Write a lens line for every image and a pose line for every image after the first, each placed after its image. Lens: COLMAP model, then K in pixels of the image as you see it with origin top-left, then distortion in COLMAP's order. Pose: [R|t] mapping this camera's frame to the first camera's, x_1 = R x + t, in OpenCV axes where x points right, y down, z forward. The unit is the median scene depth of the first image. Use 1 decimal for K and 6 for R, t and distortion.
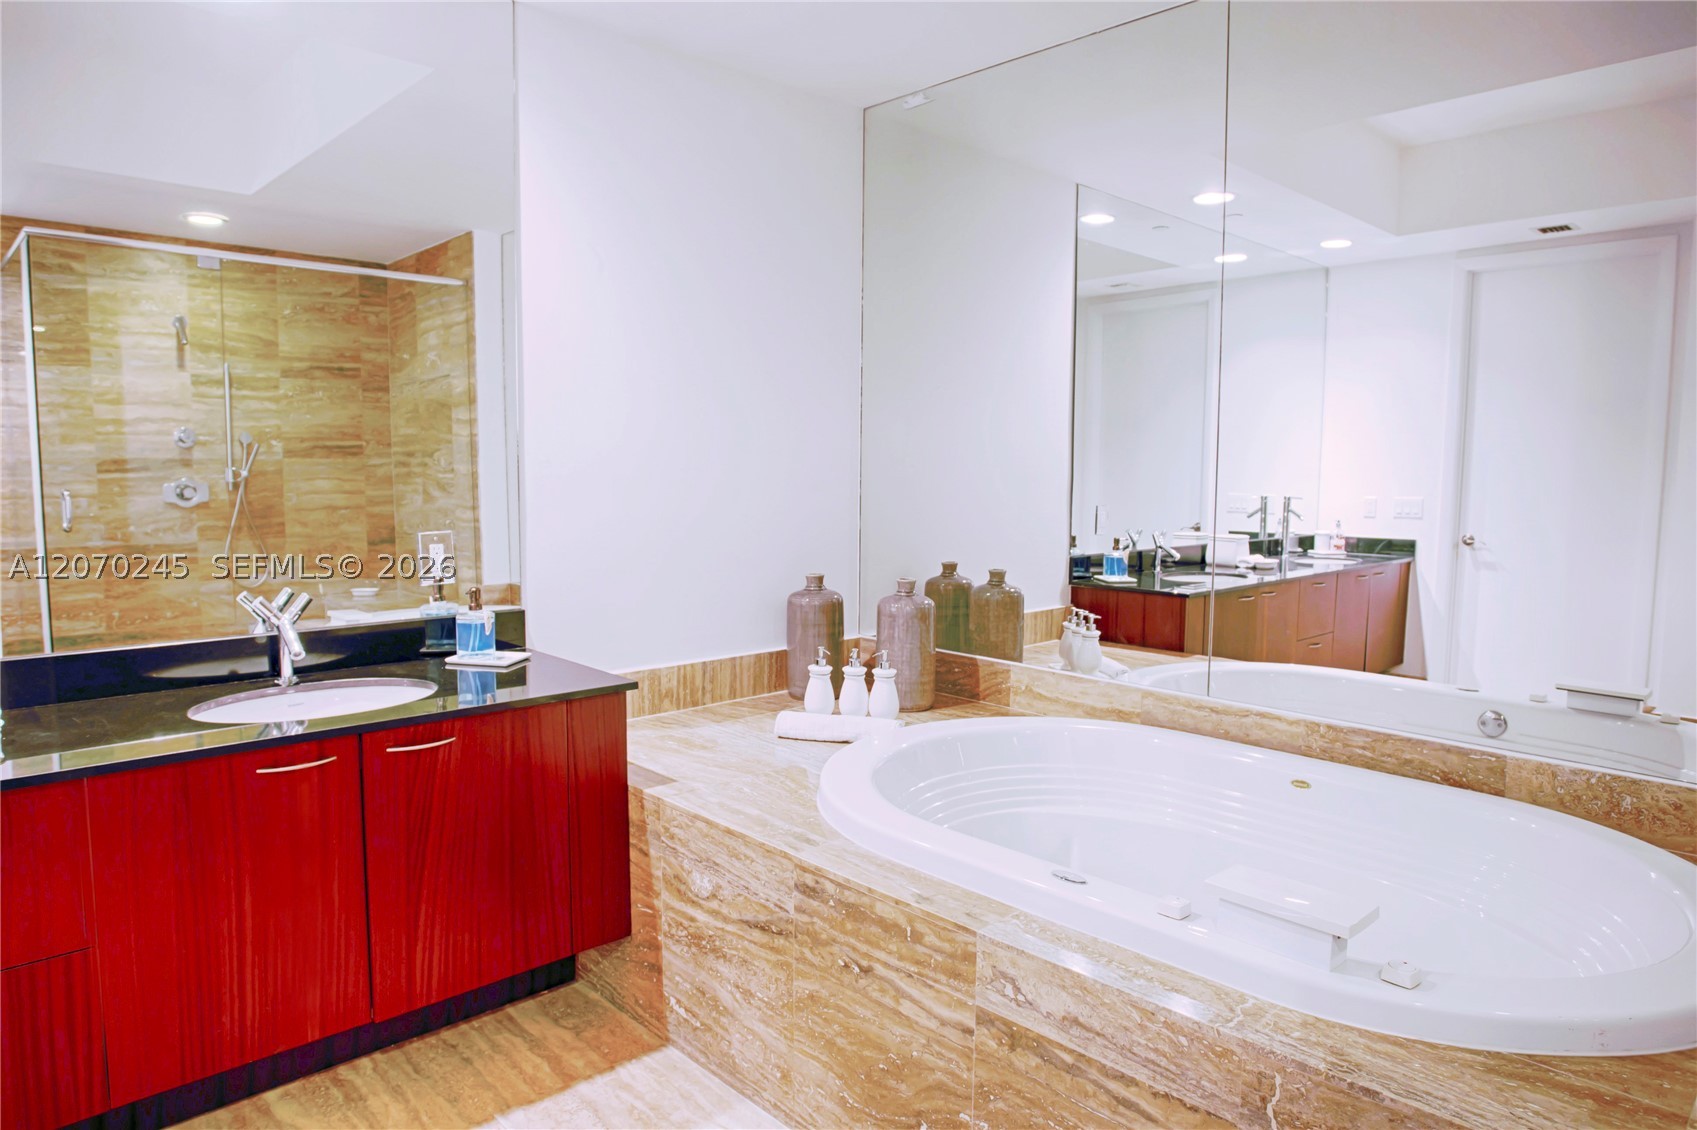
lens RADIAL K [[1061.5, 0, 844.2], [0, 1061.5, 556.2], [0, 0, 1]] dist [-0.082623, 0.037918]
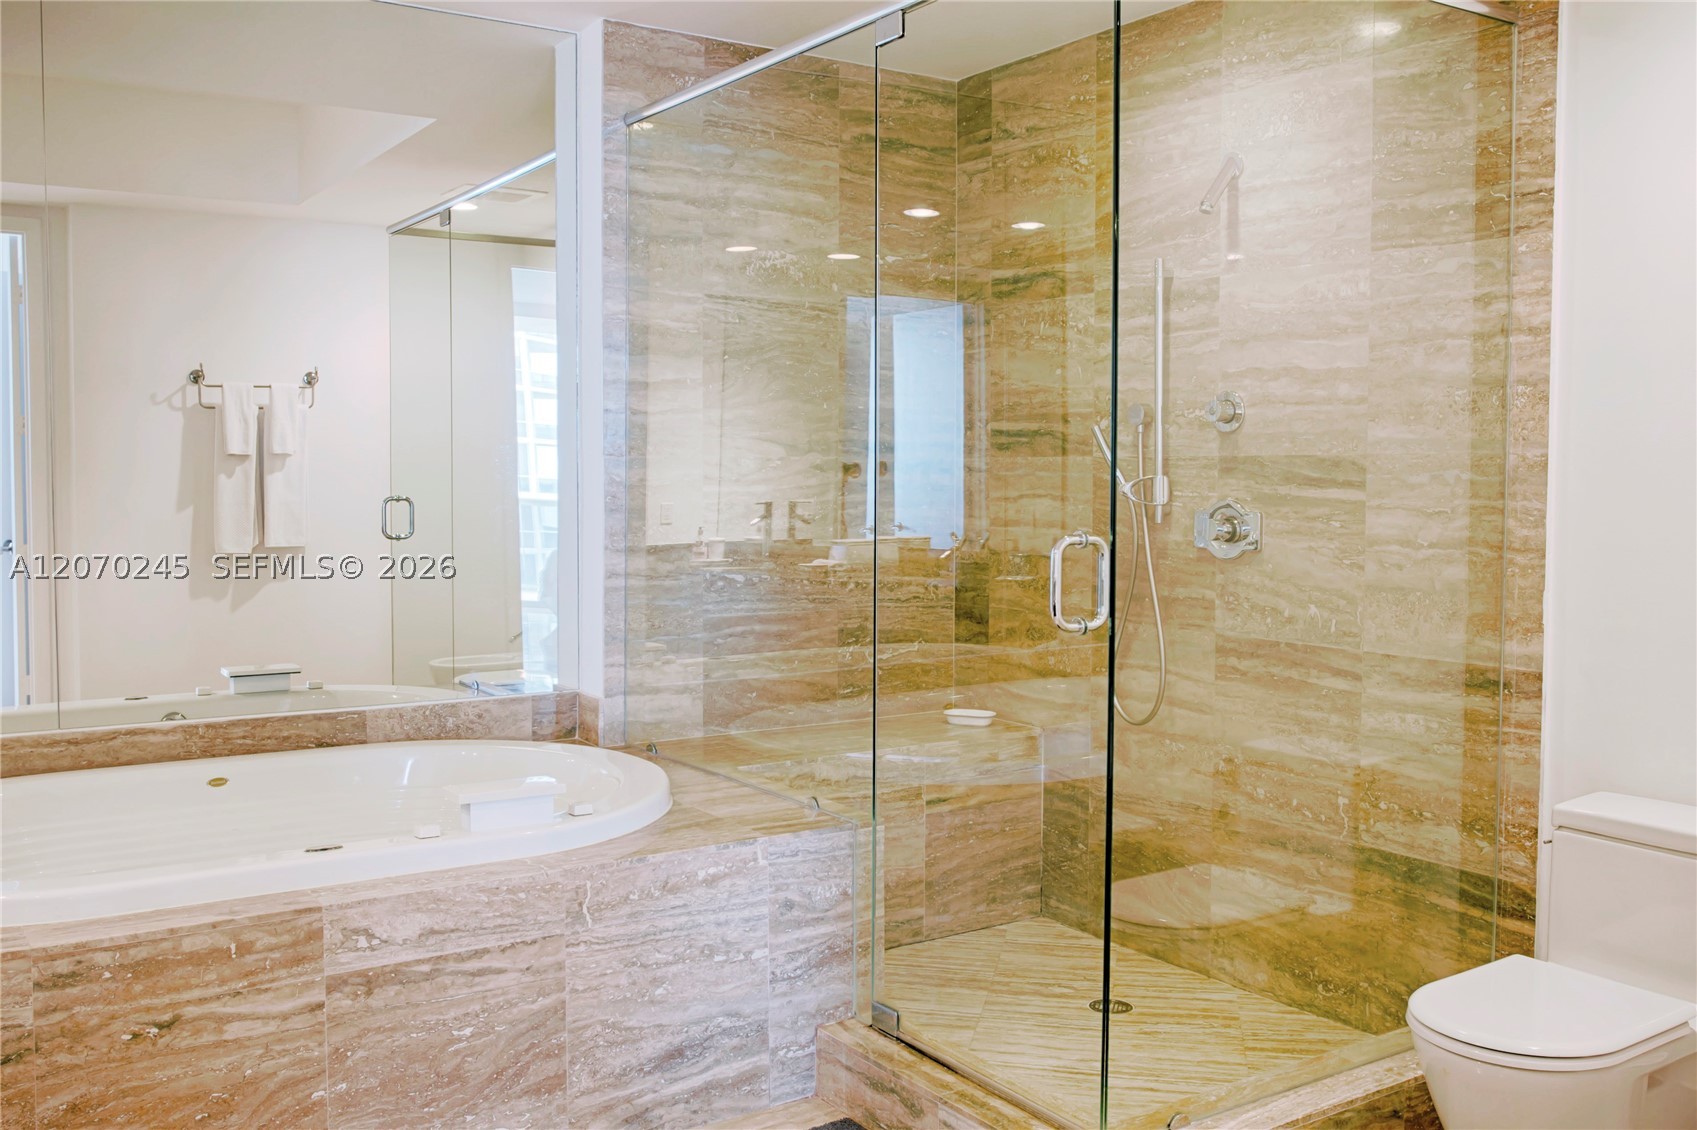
lens RADIAL K [[1486.9, 0, 848.5], [0, 1486.9, 565.0], [0, 0, 1]] dist [-0.011755, 0.000397]
pose [[0.172157, -0.069347, 0.982626, -1.182025], [0.087483, 0.994654, 0.054869, -0.024603], [-0.981177, 0.076517, 0.177303, 0.164941]]
